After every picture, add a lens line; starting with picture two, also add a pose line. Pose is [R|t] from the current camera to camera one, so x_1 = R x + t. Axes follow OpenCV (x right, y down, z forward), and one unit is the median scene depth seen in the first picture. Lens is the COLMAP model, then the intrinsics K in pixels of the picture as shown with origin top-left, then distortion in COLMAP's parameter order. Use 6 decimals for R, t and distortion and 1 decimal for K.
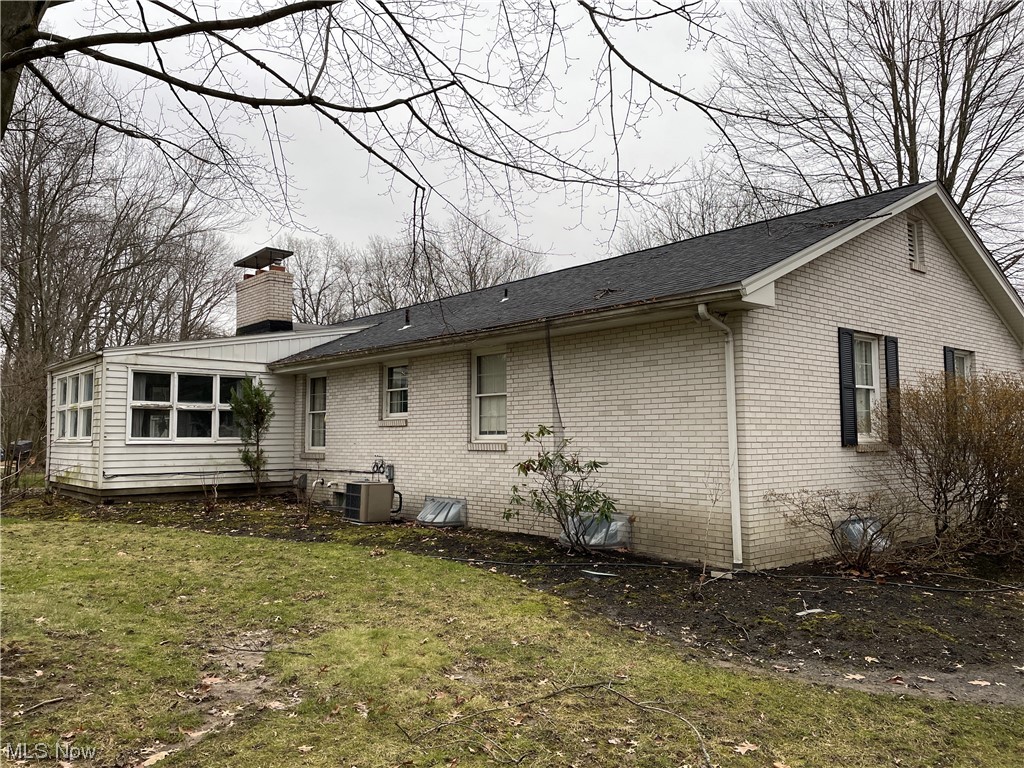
lens RADIAL K [[768.1, 0, 510.1], [0, 768.1, 382.7], [0, 0, 1]] dist [0.058687, 0.000431]
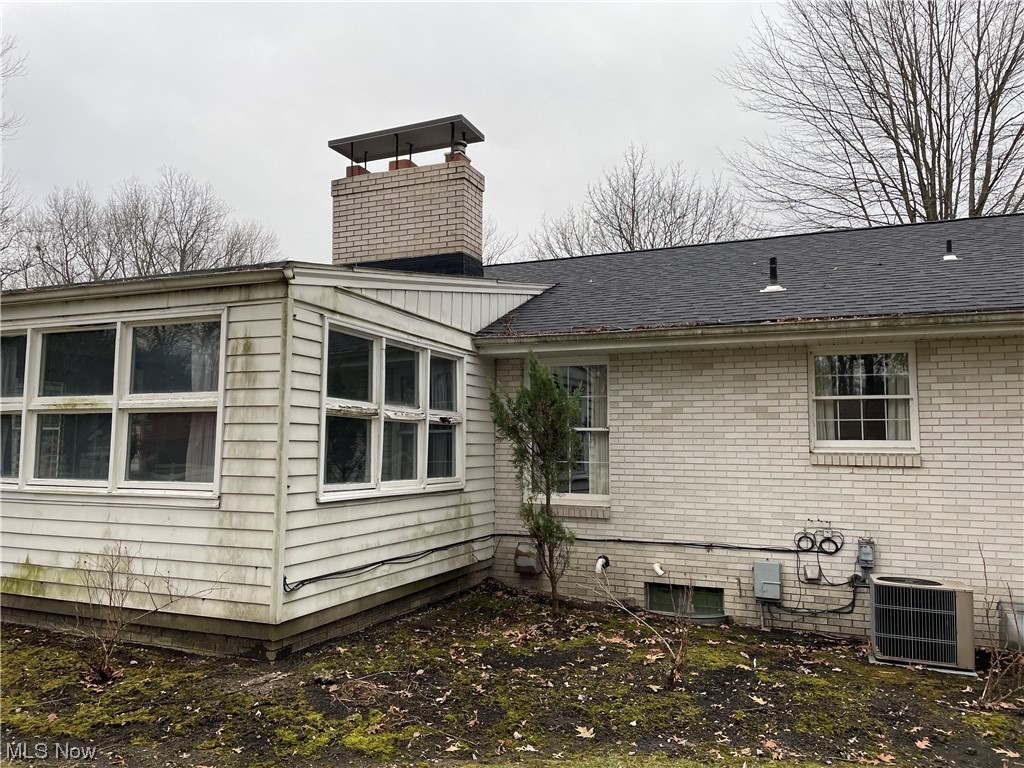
lens RADIAL K [[768.1, 0, 511.7], [0, 768.1, 384.0], [0, 0, 1]] dist [0.058687, 0.000431]
pose [[0.903287, 0.046996, 0.426456, -0.563249], [-0.042143, 0.998895, -0.020816, 0.020100], [-0.426963, 0.000831, 0.904269, 0.574498]]
